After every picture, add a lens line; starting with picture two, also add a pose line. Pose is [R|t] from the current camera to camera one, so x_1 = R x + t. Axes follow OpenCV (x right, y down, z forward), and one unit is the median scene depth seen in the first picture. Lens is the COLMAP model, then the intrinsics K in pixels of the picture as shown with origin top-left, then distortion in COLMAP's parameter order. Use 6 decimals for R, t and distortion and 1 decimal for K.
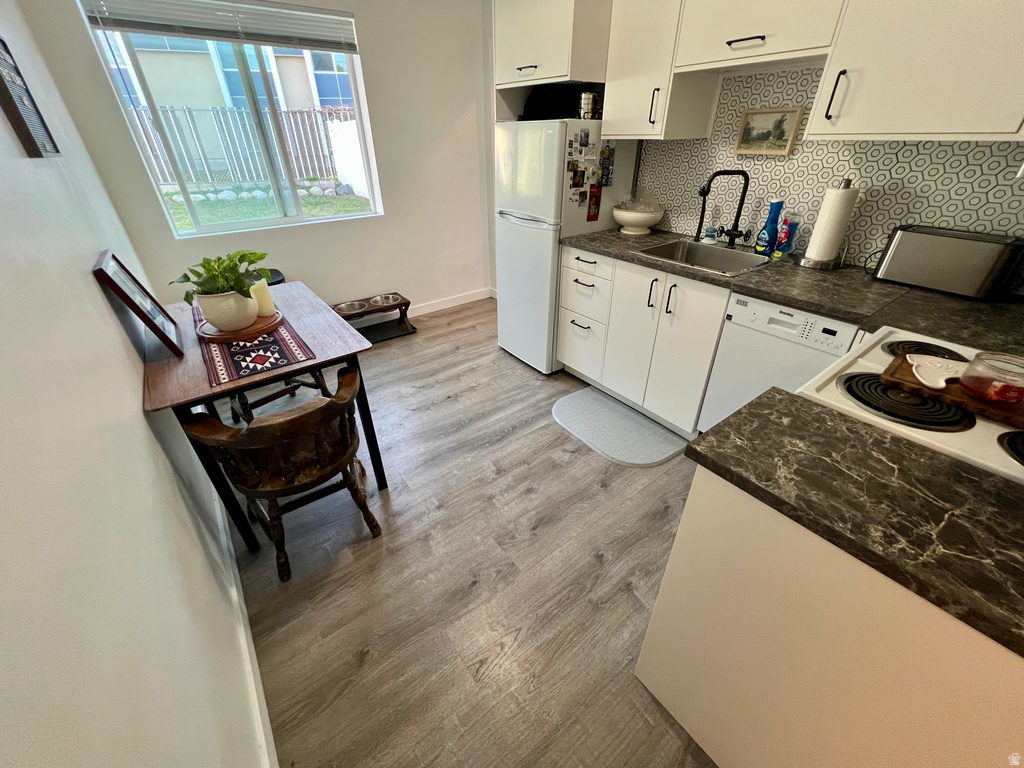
lens RADIAL K [[411.3, 0, 516.4], [0, 411.3, 384.8], [0, 0, 1]] dist [0.001101, -0.000138]
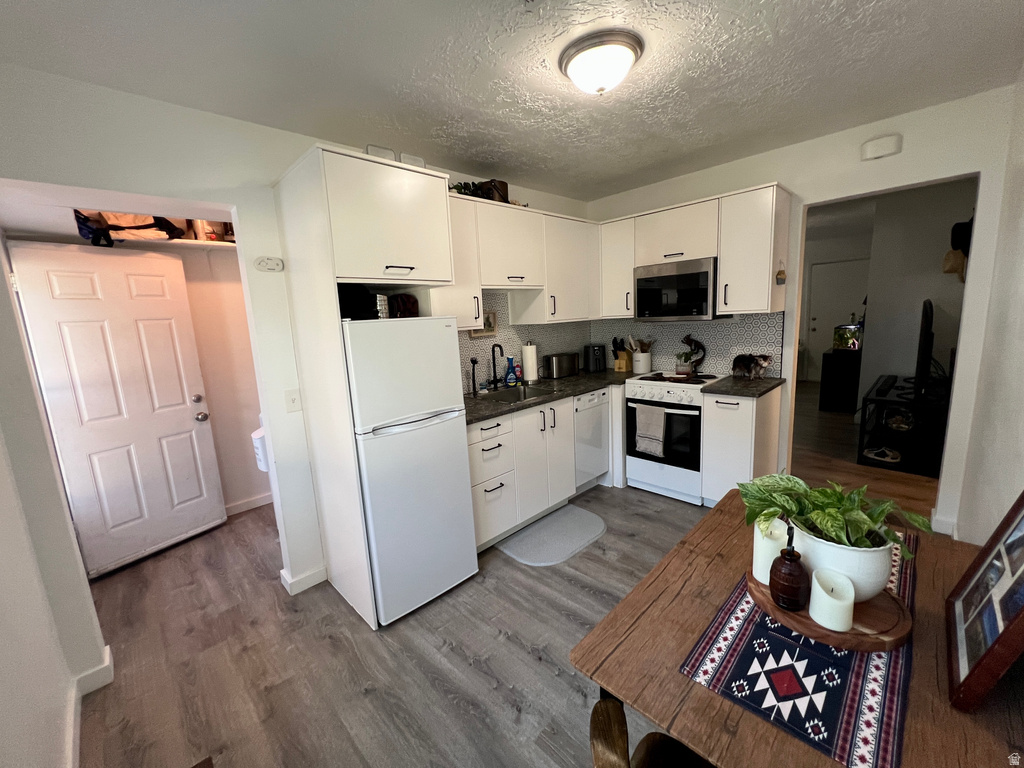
lens RADIAL K [[411.3, 0, 516.2], [0, 411.3, 380.3], [0, 0, 1]] dist [0.001101, -0.000138]
pose [[-0.128414, -0.143377, 0.981302, -0.873987], [0.559416, 0.806568, 0.191052, -0.566376], [-0.818879, 0.573490, -0.023367, 0.896524]]
